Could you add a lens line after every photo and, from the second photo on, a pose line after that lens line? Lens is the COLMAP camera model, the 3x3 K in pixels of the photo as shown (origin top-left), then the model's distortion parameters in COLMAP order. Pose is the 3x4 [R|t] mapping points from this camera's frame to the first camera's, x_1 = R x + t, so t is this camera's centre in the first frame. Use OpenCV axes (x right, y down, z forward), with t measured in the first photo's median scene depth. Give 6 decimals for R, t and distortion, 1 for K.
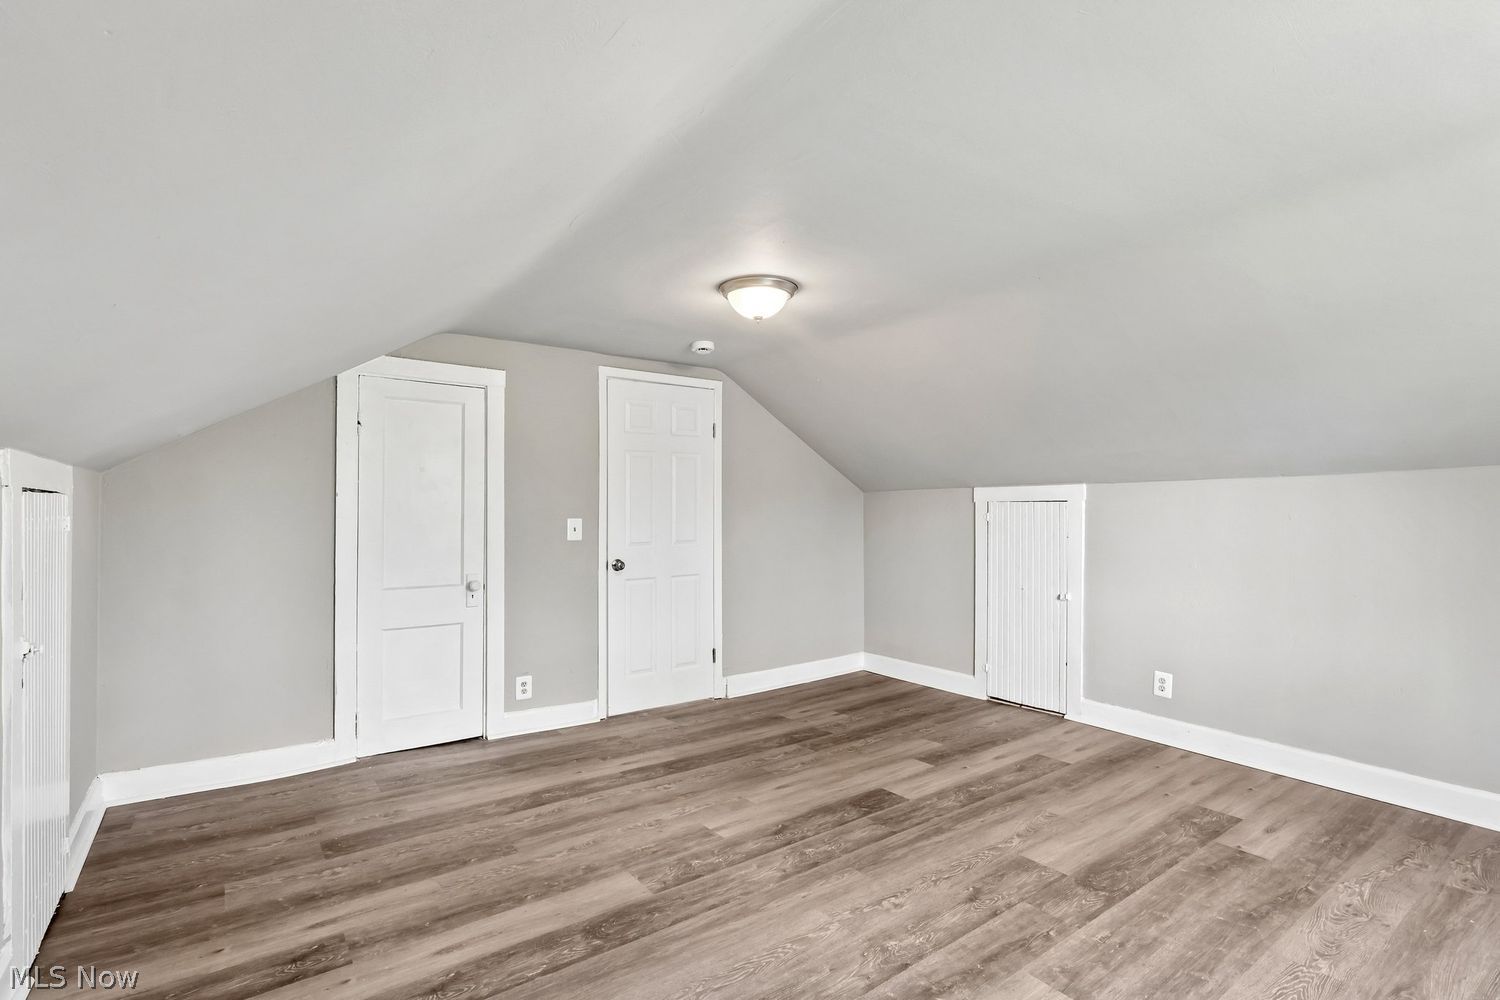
lens RADIAL K [[711.7, 0, 743.5], [0, 711.7, 508.3], [0, 0, 1]] dist [-0.006382, -0.000567]
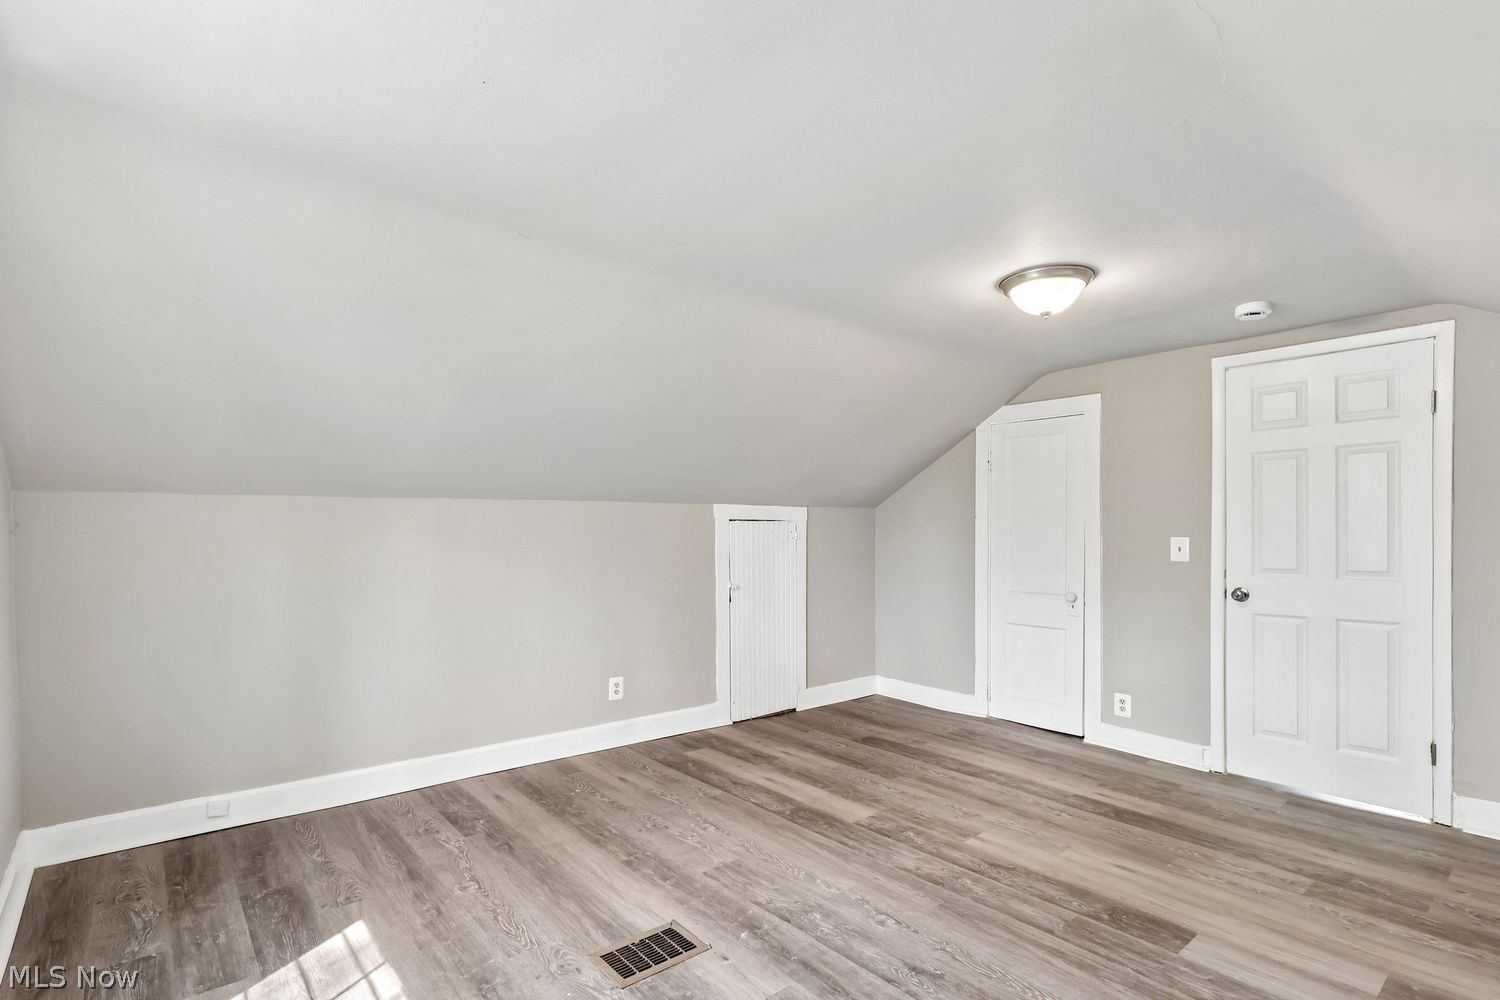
lens RADIAL K [[715.3, 0, 752.6], [0, 715.3, 548.0], [0, 0, 1]] dist [-0.003908, -0.000005]
pose [[0.073625, 0.025825, -0.996952, 0.894501], [0.005119, 0.999642, 0.026273, 0.002240], [0.997273, -0.007038, 0.073467, 0.560005]]
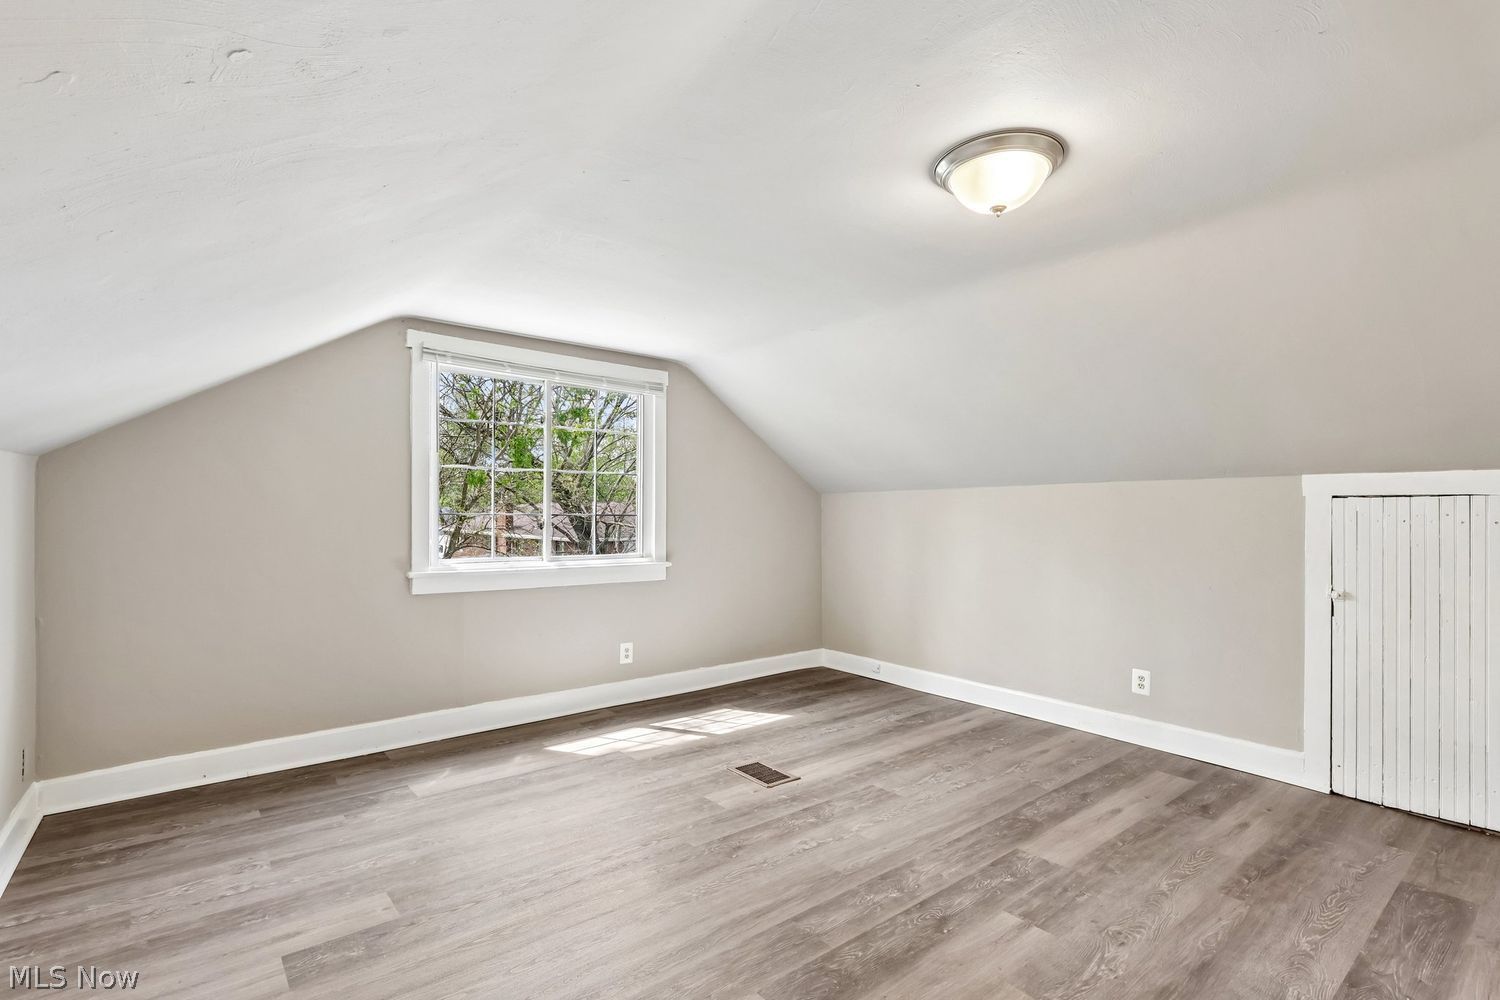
lens RADIAL K [[711.7, 0, 743.5], [0, 711.7, 508.3], [0, 0, 1]] dist [-0.006382, -0.000567]
pose [[-0.998803, -0.002947, -0.048835, 0.281759], [-0.002392, 0.999932, -0.011416, 0.013605], [0.048865, -0.011285, -0.998742, 1.631102]]
